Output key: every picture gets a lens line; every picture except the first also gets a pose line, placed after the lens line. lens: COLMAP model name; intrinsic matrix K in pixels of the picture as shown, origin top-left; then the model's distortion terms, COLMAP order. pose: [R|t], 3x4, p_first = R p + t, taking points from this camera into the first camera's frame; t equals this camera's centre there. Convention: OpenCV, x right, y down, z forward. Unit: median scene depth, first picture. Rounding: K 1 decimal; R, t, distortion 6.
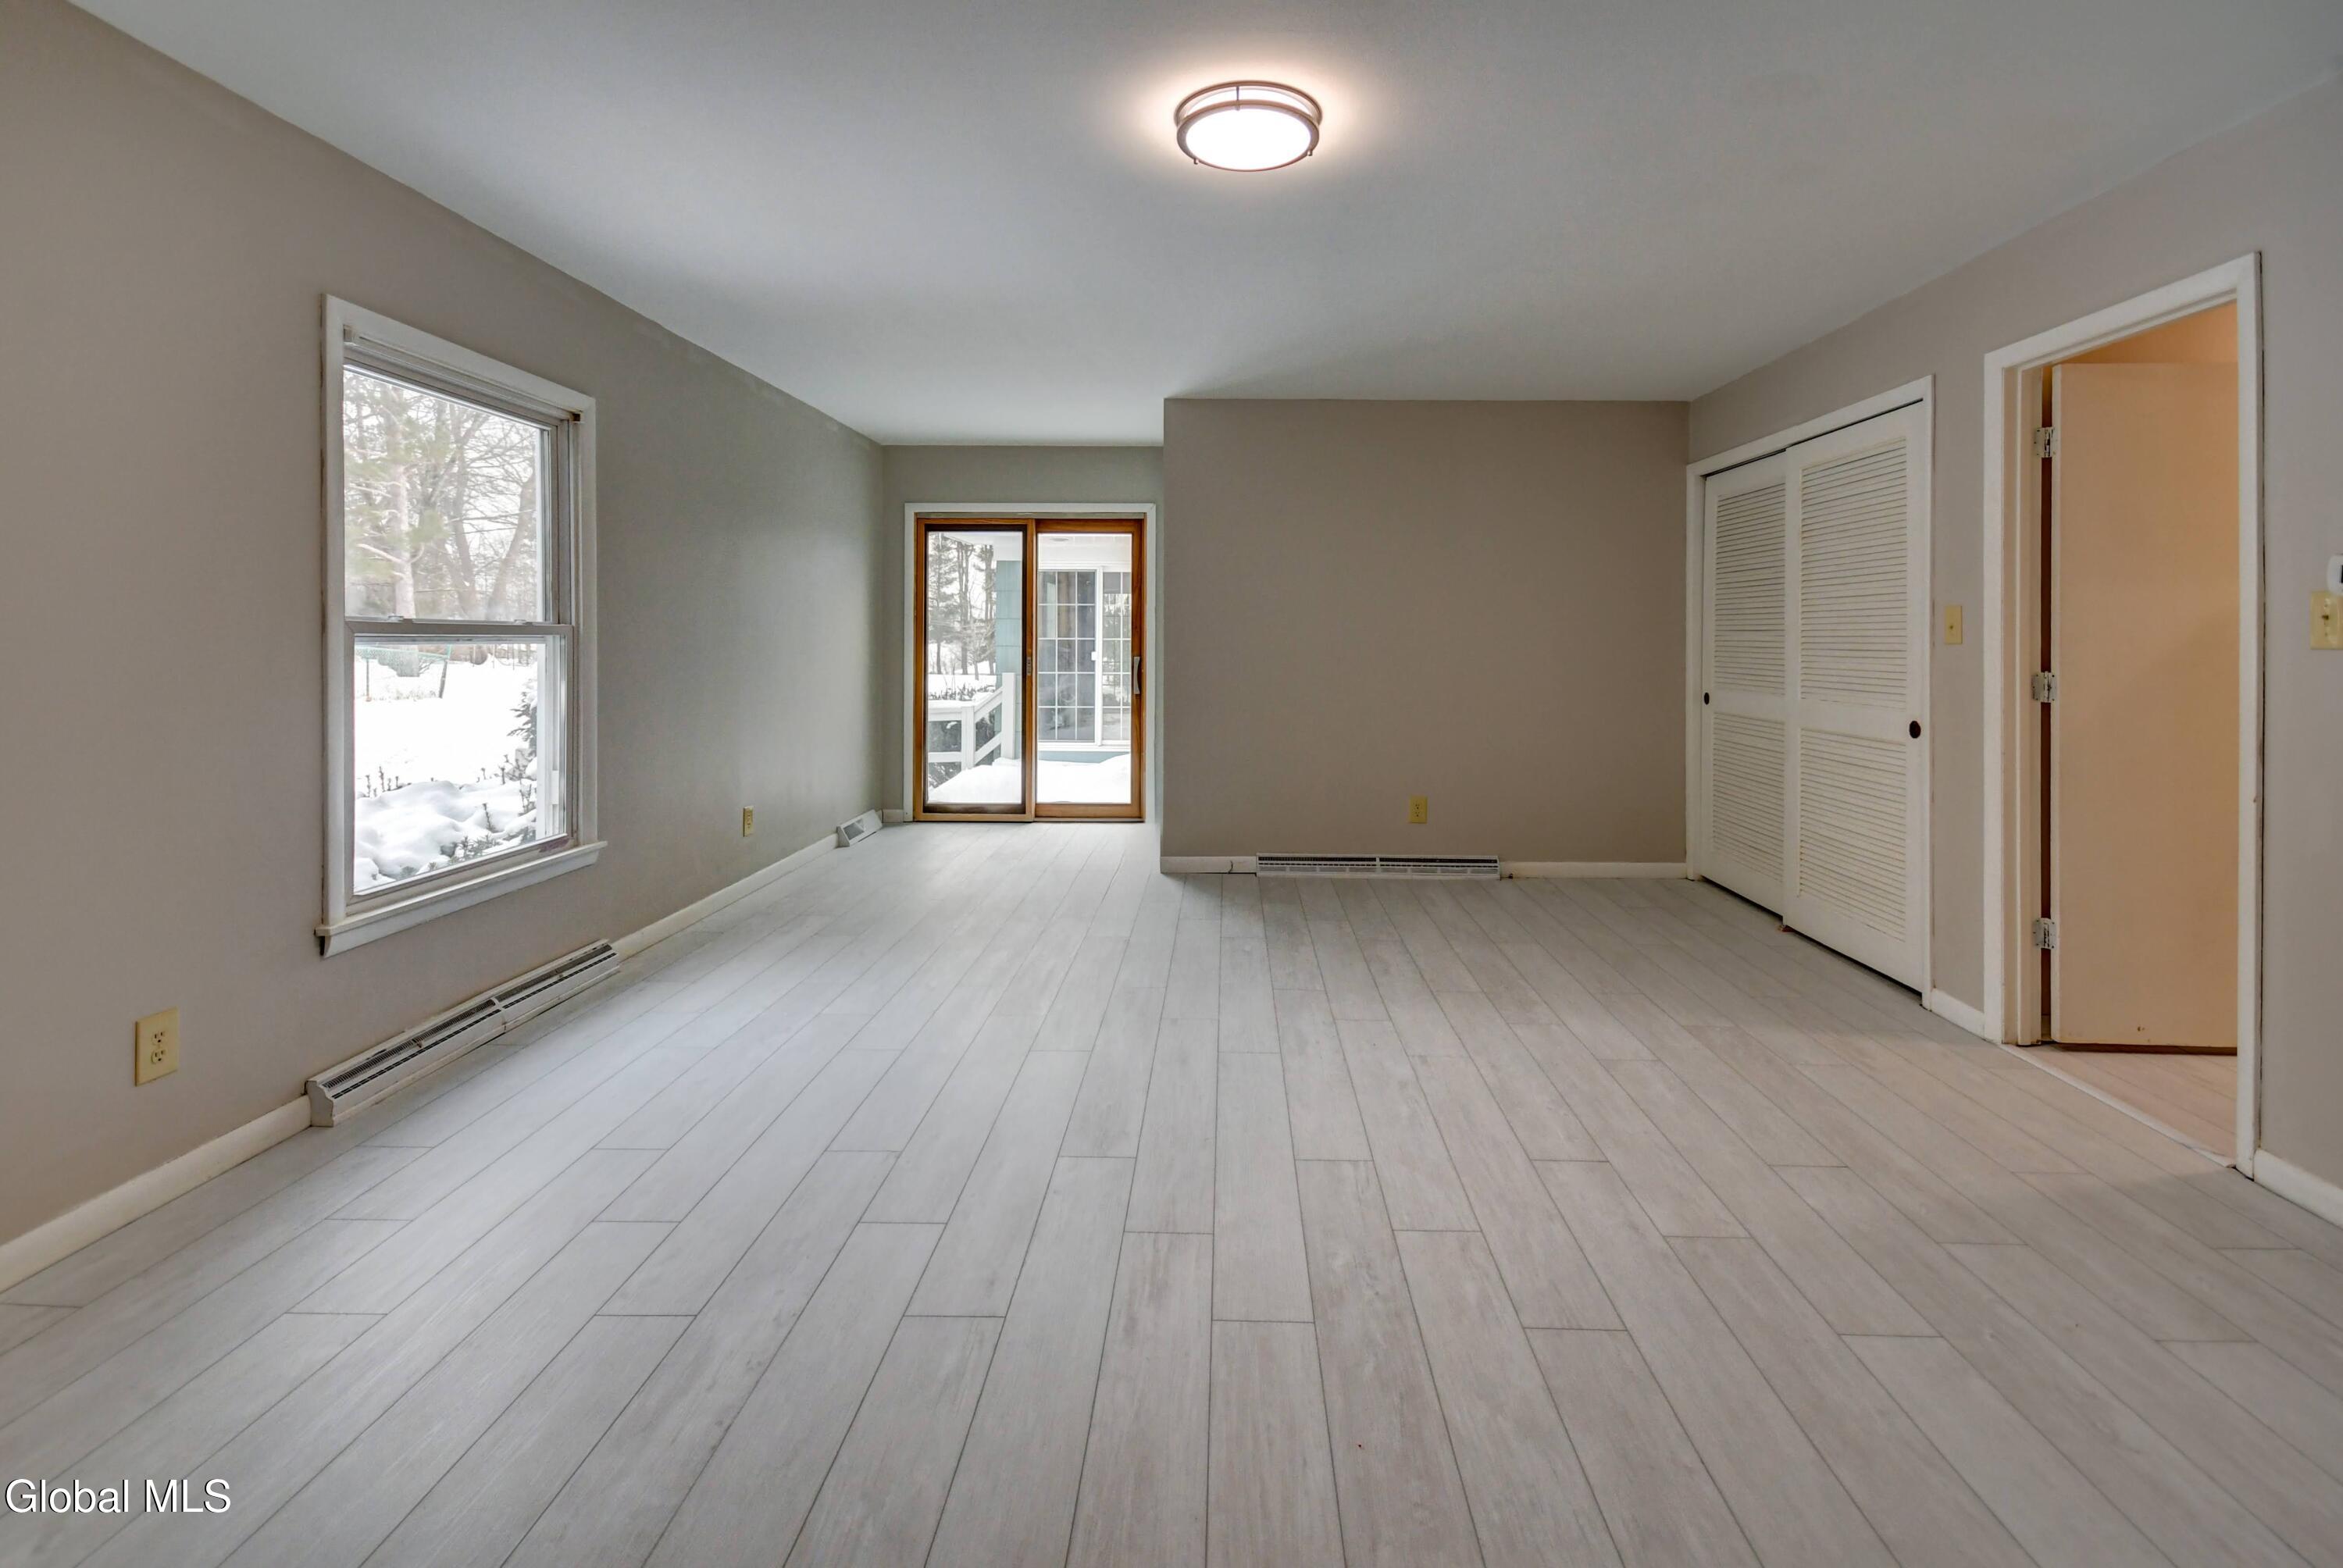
lens RADIAL K [[1076.6, 0, 1216.7], [0, 1076.6, 634.8], [0, 0, 1]] dist [0.009059, -0.000606]
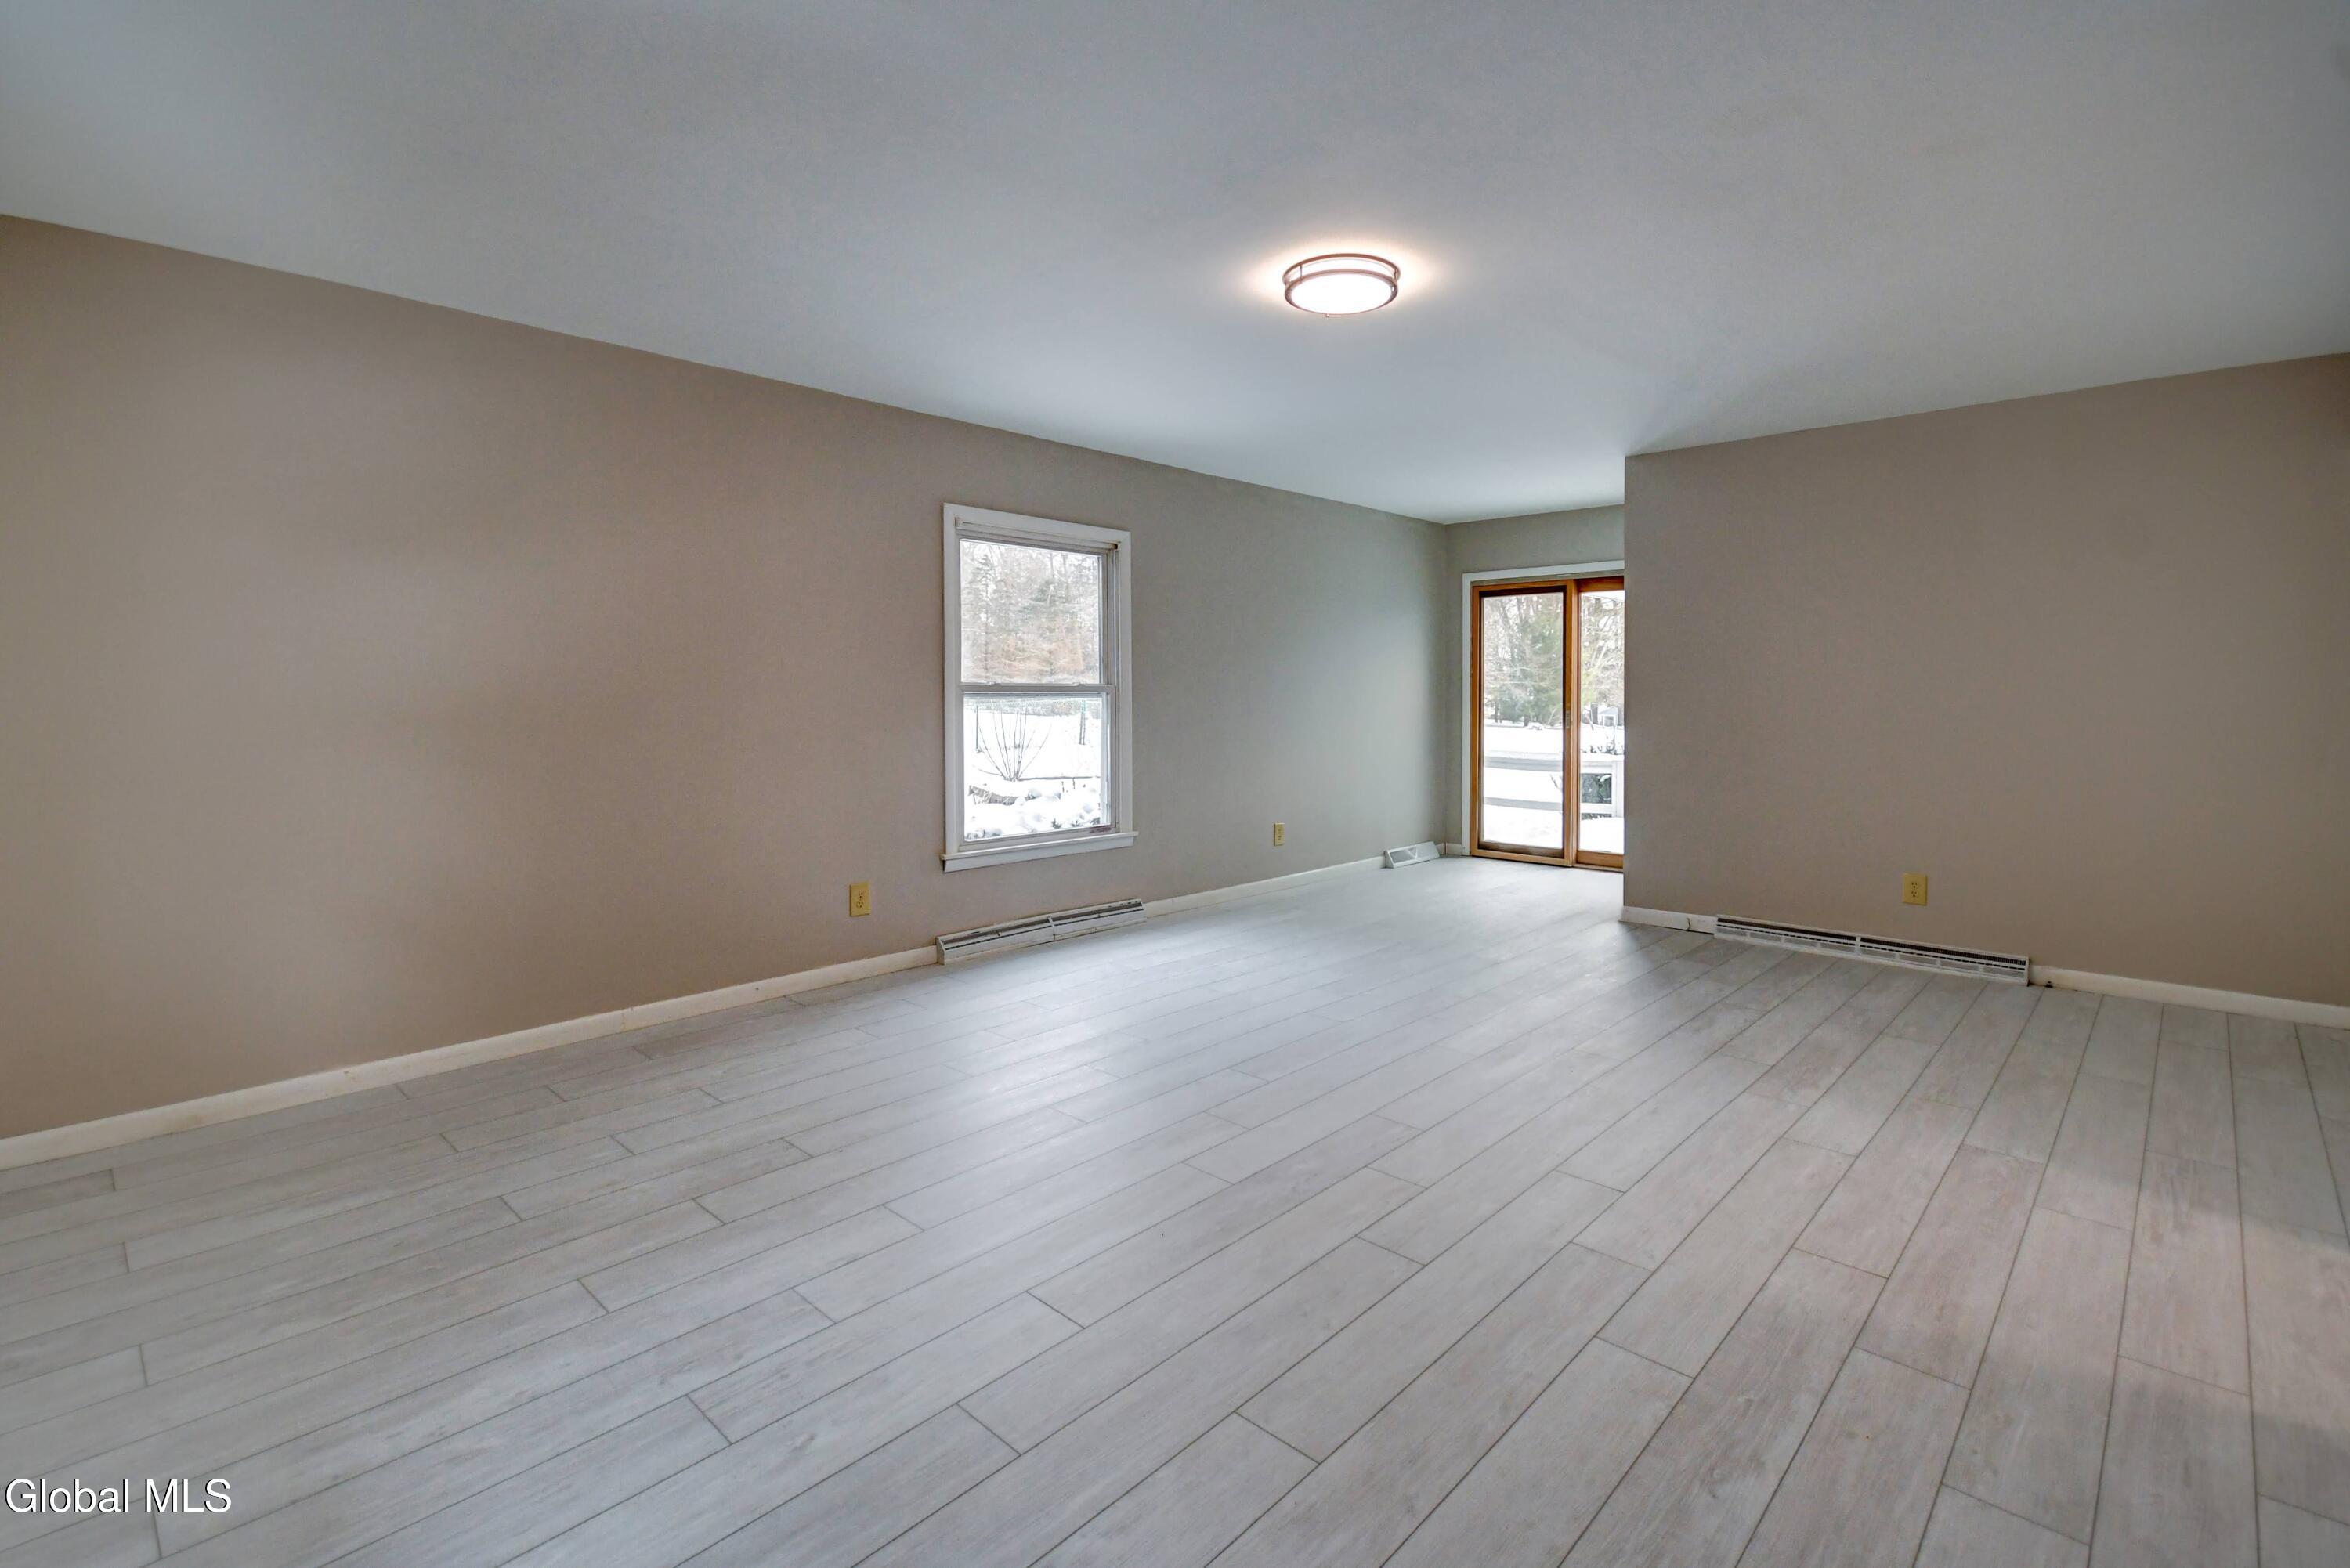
lens RADIAL K [[1068.4, 0, 1219.8], [0, 1068.4, 703.1], [0, 0, 1]] dist [0.006246, -0.002432]
pose [[0.748855, 0.001642, -0.662731, 0.472553], [0.006205, 0.999936, 0.009488, 0.001914], [0.662704, -0.011217, 0.748797, -0.016814]]
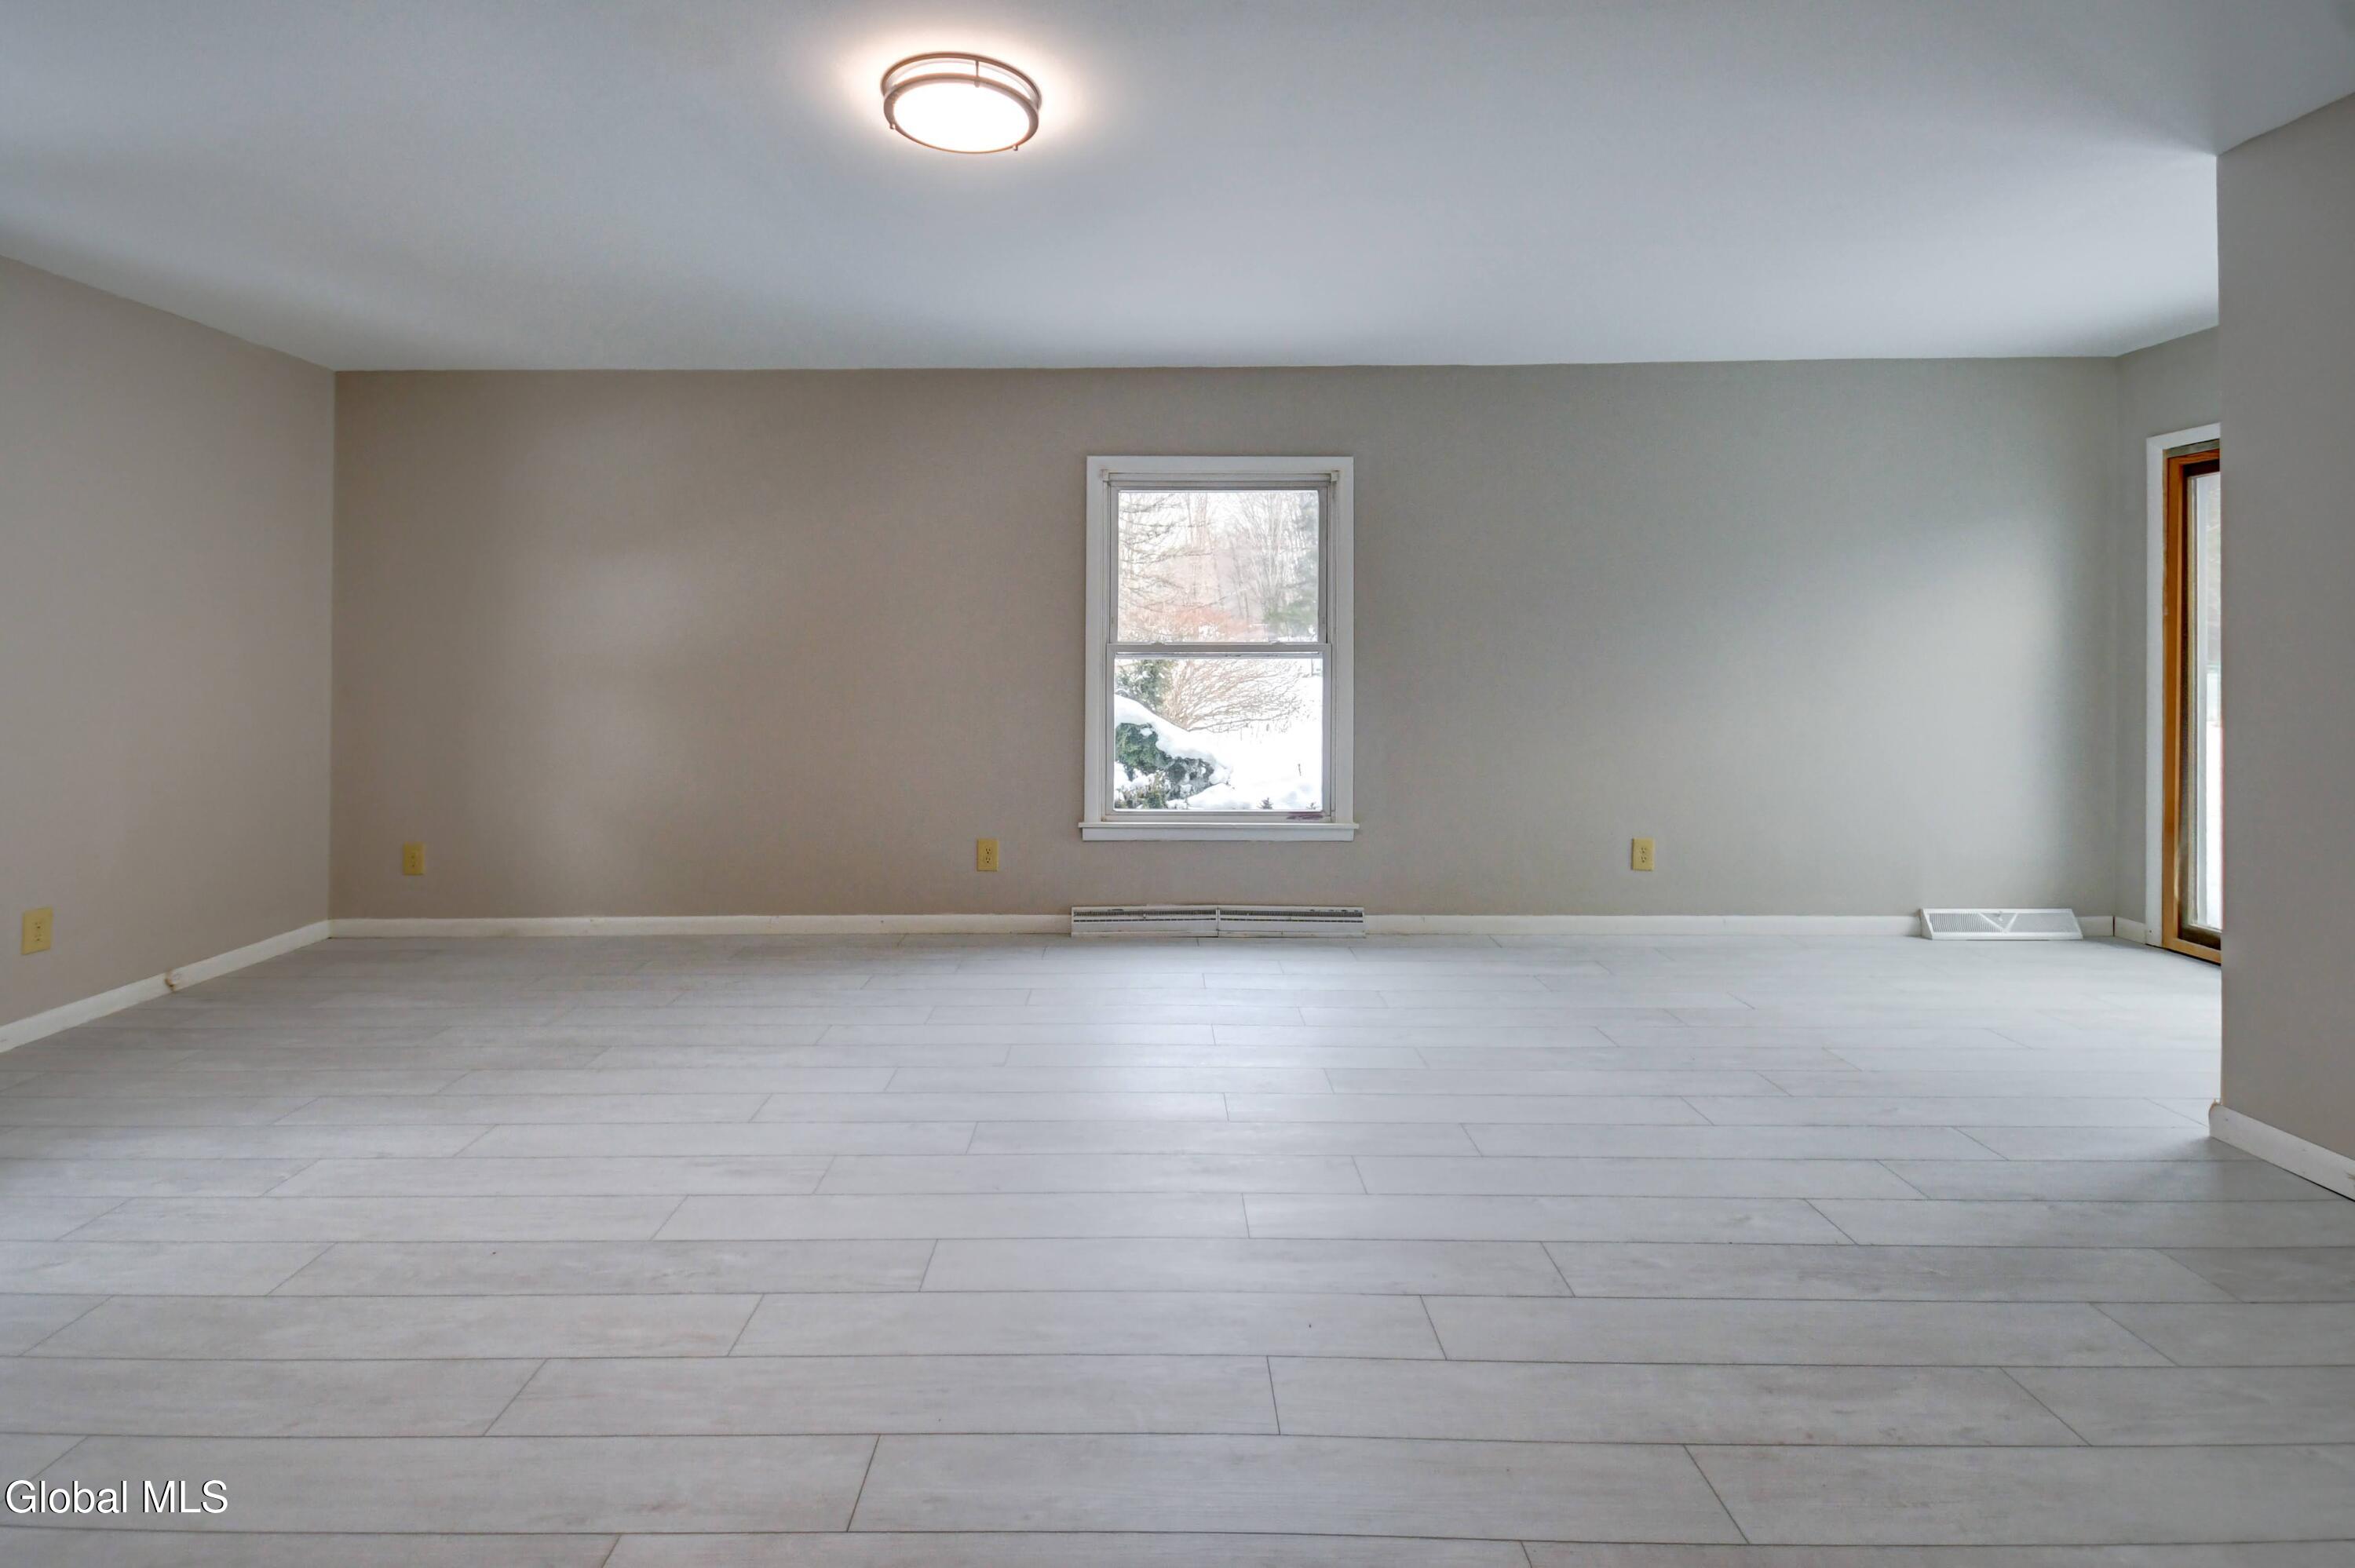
lens RADIAL K [[1070.6, 0, 1134.7], [0, 1070.6, 649.7], [0, 0, 1]] dist [0.006246, -0.002432]
pose [[0.009195, -0.010570, -0.999902, 0.598925], [0.005350, 0.999930, -0.010521, 0.008751], [0.999943, -0.005252, 0.009251, 0.723819]]
